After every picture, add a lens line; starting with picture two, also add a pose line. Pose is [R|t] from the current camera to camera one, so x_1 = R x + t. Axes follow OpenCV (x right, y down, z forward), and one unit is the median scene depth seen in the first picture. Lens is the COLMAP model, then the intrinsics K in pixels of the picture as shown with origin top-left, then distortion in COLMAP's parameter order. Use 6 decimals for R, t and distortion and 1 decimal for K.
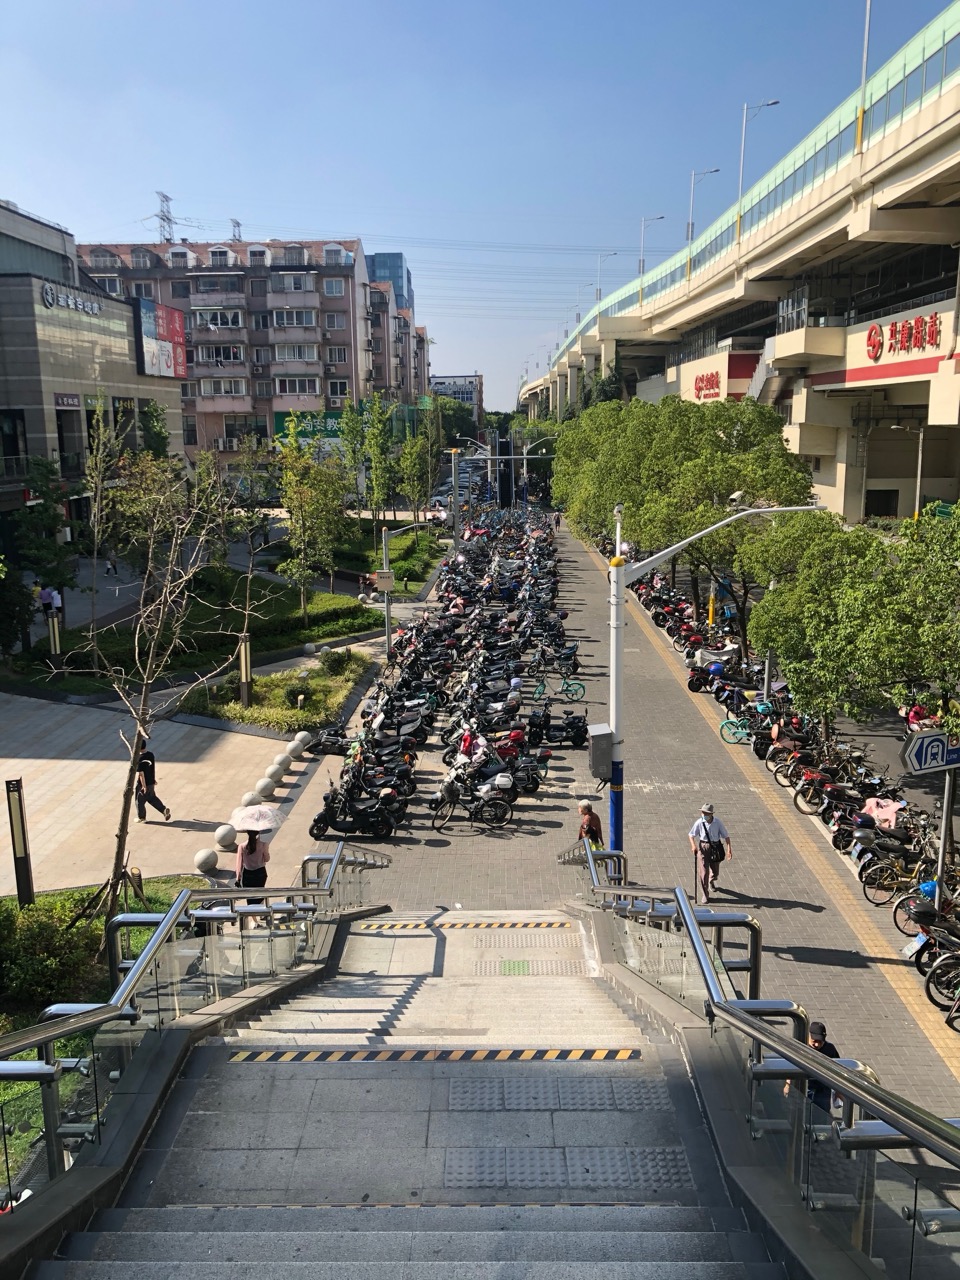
lens RADIAL K [[1104.1, 0, 482.3], [0, 1104.1, 631.6], [0, 0, 1]] dist [0.037893, 0.007375]
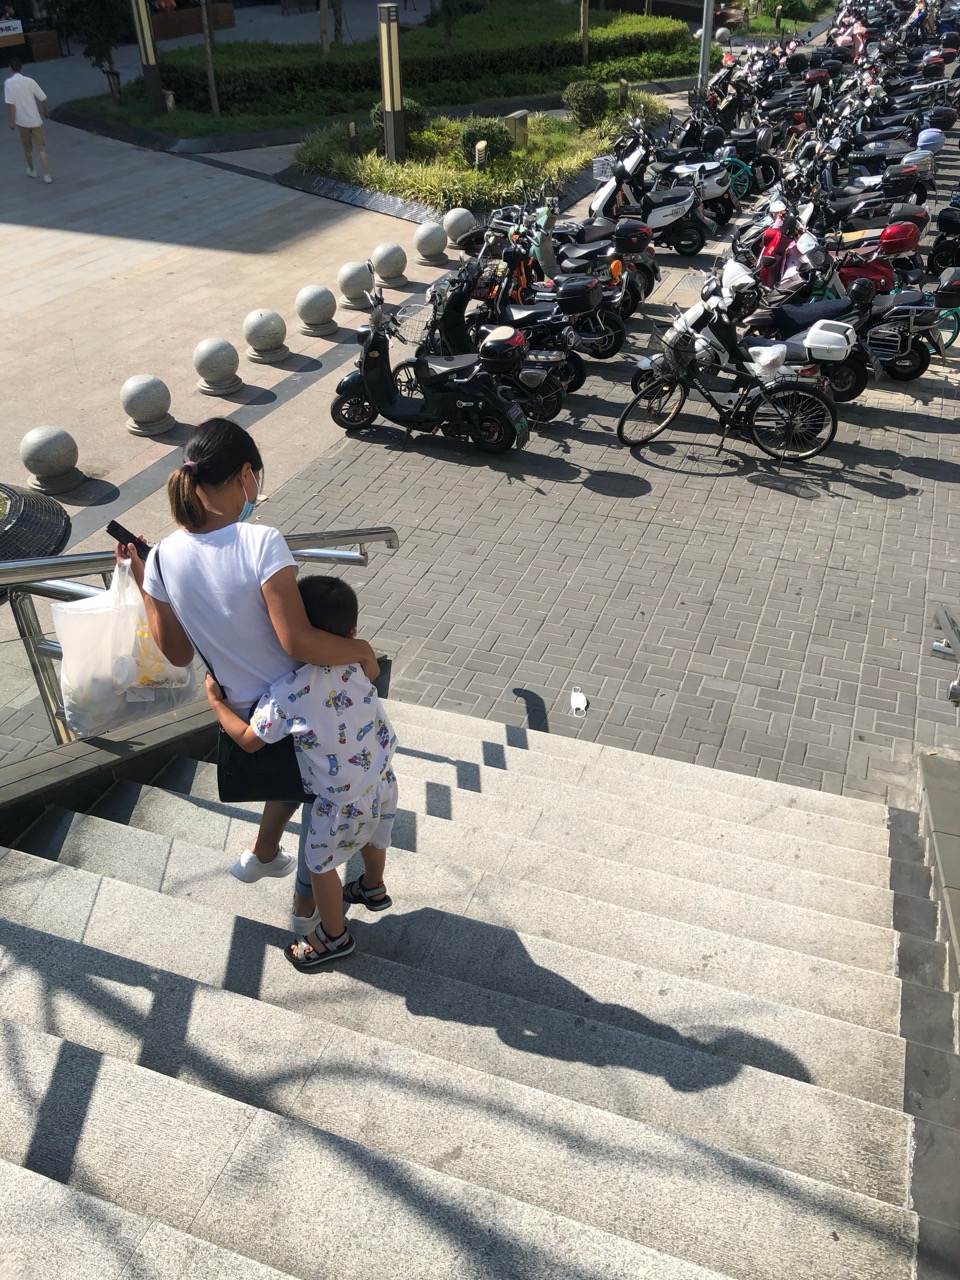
lens RADIAL K [[1104.1, 0, 482.3], [0, 1104.1, 631.6], [0, 0, 1]] dist [0.037893, 0.007375]
pose [[0.941248, 0.177376, -0.287386, 0.034229], [-0.055141, 0.920264, 0.387394, 0.085822], [0.333185, -0.348786, 0.875977, 0.590988]]
